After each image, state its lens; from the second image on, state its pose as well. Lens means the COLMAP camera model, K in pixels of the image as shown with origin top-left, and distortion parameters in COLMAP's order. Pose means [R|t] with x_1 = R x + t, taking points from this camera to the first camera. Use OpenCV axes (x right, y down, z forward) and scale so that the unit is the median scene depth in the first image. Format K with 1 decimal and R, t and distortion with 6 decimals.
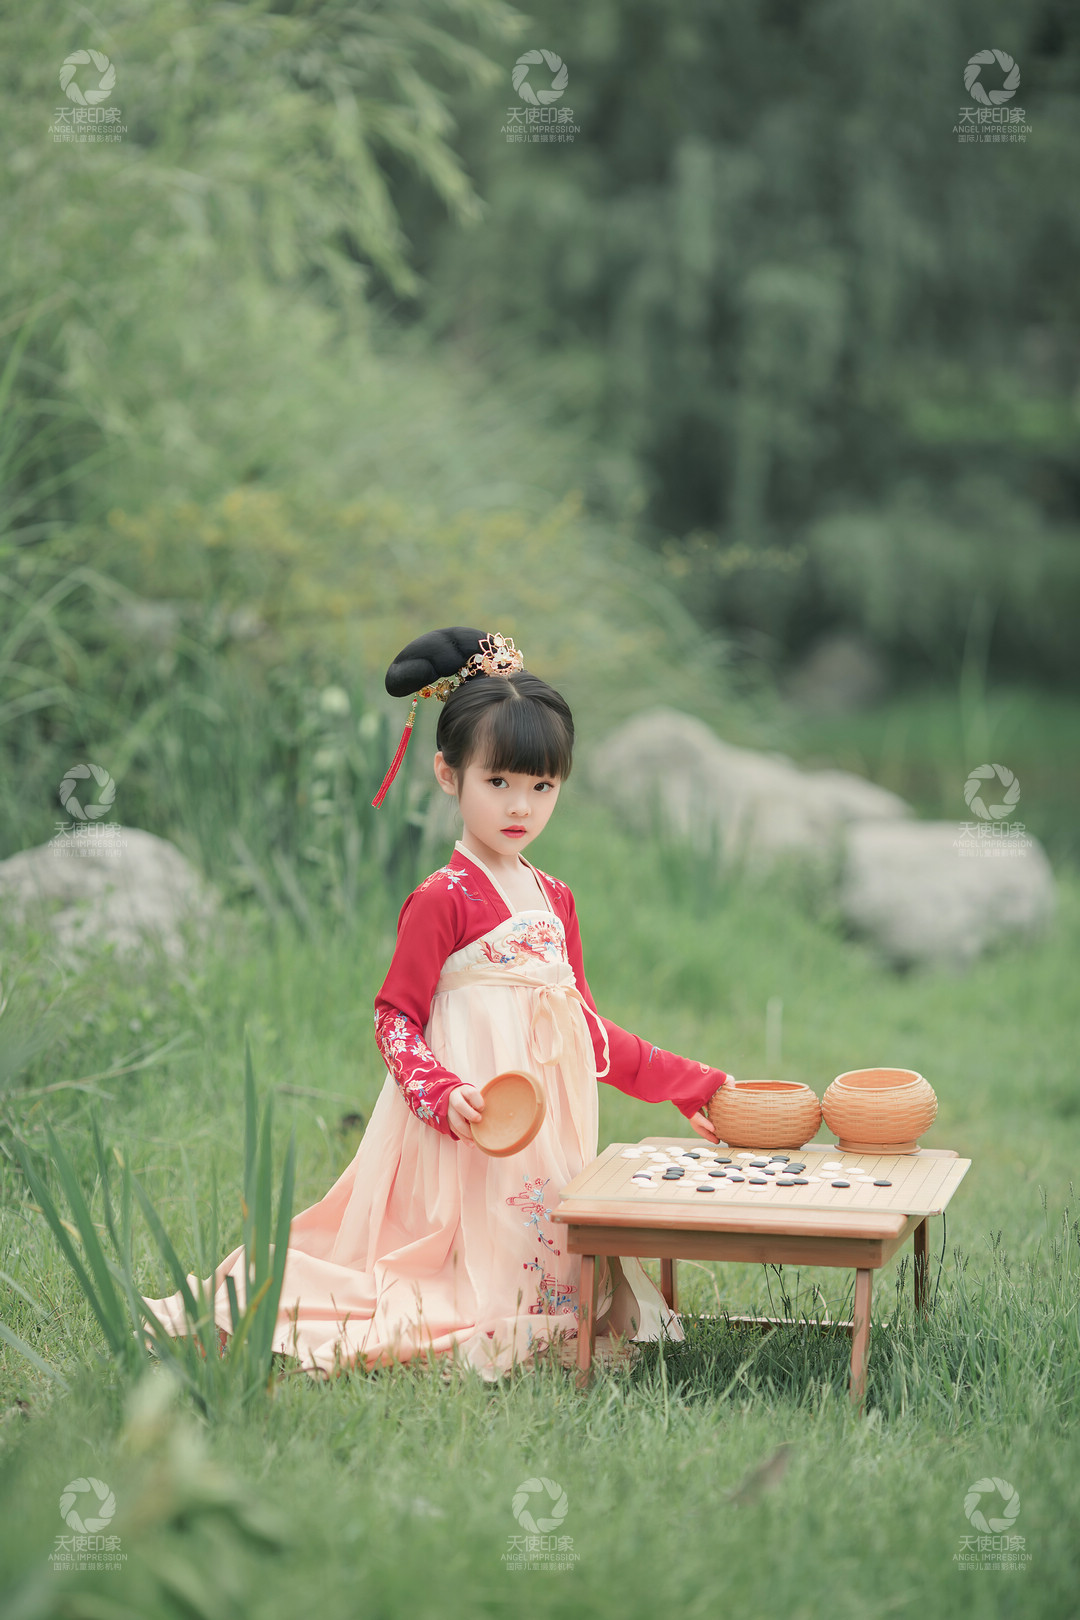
lens RADIAL K [[6312.6, 0, 538.3], [0, 6312.6, 809.7], [0, 0, 1]] dist [0.421960, 0.000000]
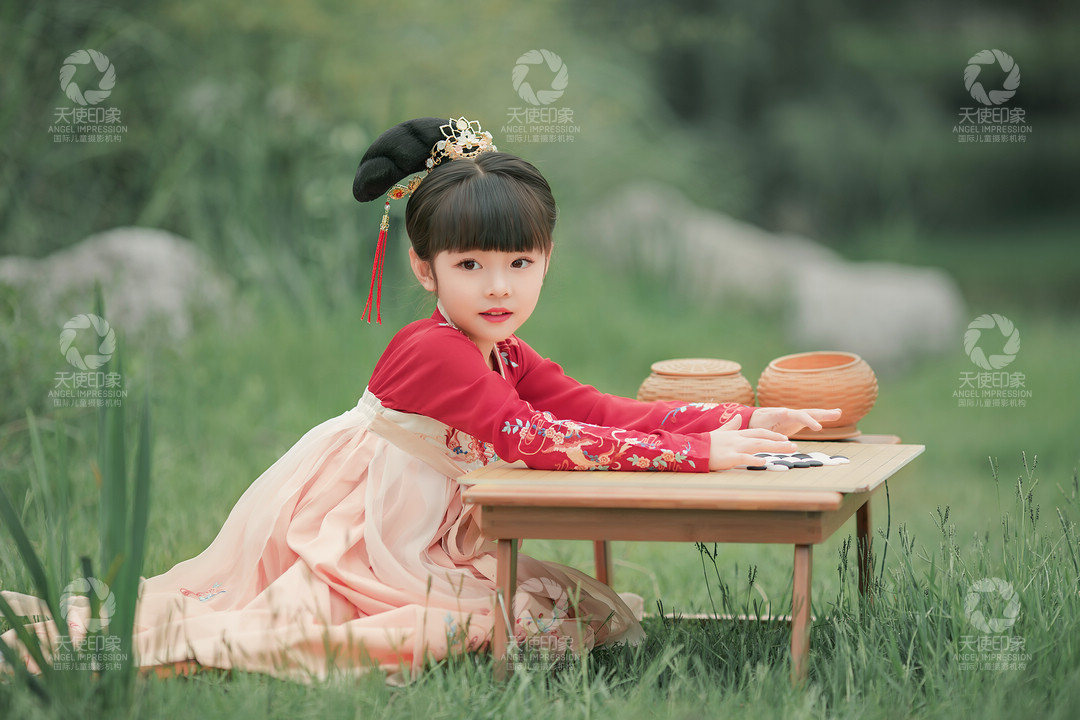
lens RADIAL K [[4208.4, 0, 541.1], [0, 4208.4, 360.4], [0, 0, 1]] dist [0.421960, 0.000000]
pose [[0.999606, -0.024791, -0.013184, 0.021917], [0.024746, 0.999687, -0.003543, 0.046371], [0.013267, 0.003215, 0.999907, 0.381527]]
